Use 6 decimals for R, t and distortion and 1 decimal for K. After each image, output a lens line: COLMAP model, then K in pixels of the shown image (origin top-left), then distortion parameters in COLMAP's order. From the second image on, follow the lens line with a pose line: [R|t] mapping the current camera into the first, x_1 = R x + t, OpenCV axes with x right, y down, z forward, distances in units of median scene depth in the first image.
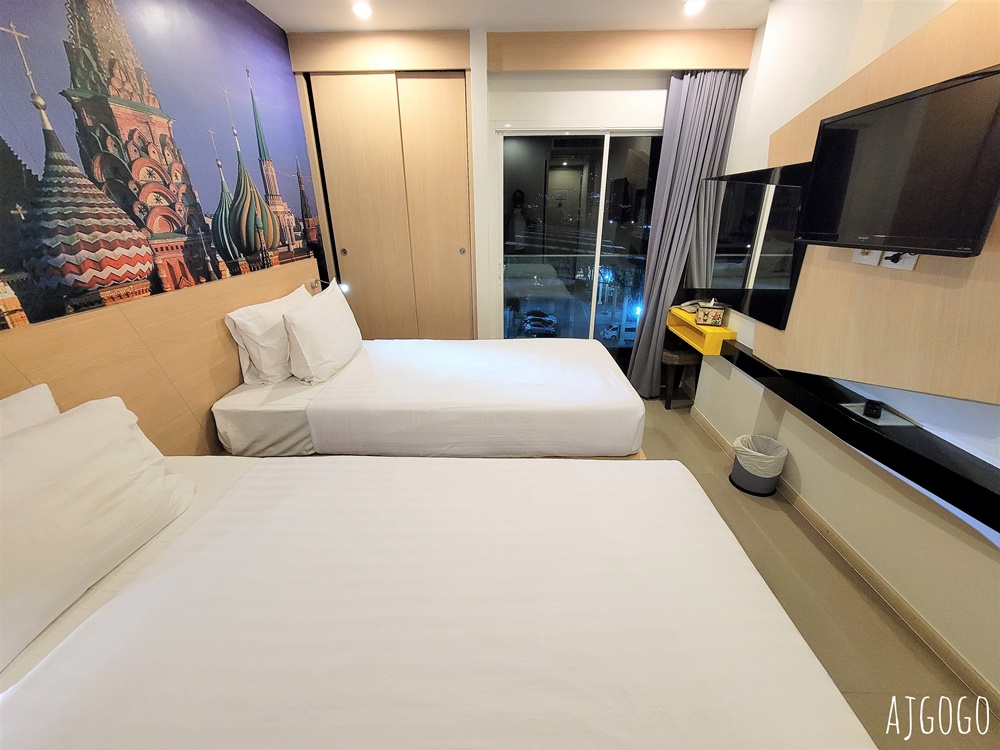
lens RADIAL K [[409.0, 0, 500.6], [0, 409.0, 375.2], [0, 0, 1]] dist [-0.004786, -0.001758]
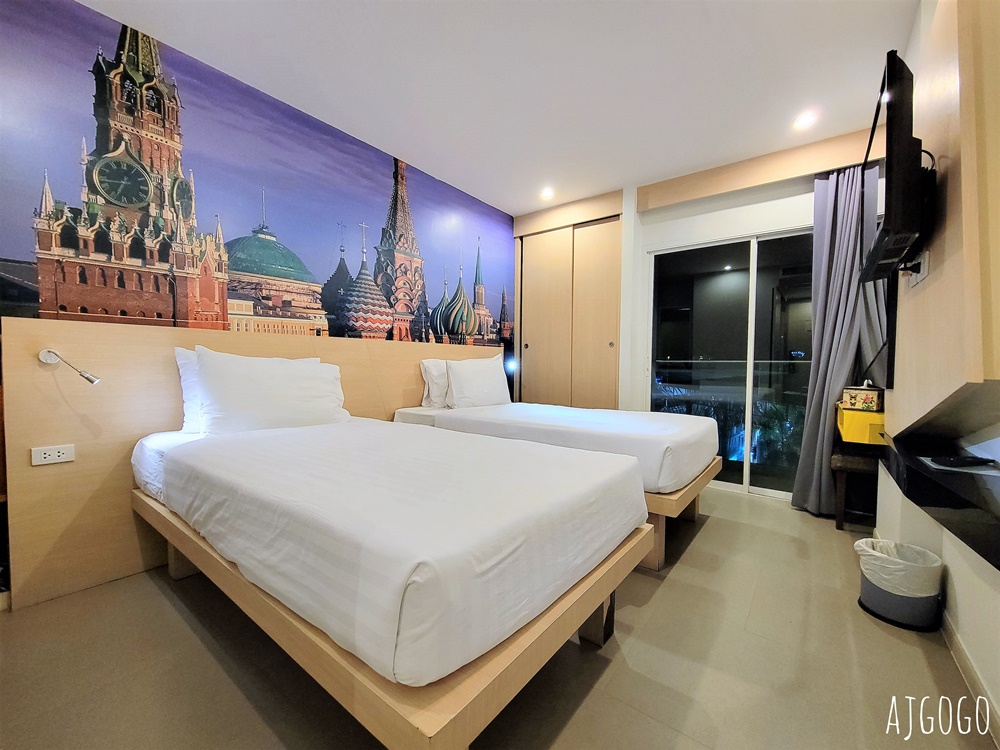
lens RADIAL K [[409.0, 0, 503.1], [0, 409.0, 375.2], [0, 0, 1]] dist [-0.004786, -0.001758]
pose [[0.804415, 0.027649, -0.593424, 0.616551], [-0.234052, 0.932872, -0.273805, 0.302005], [0.546019, 0.359145, 0.756888, -0.058174]]
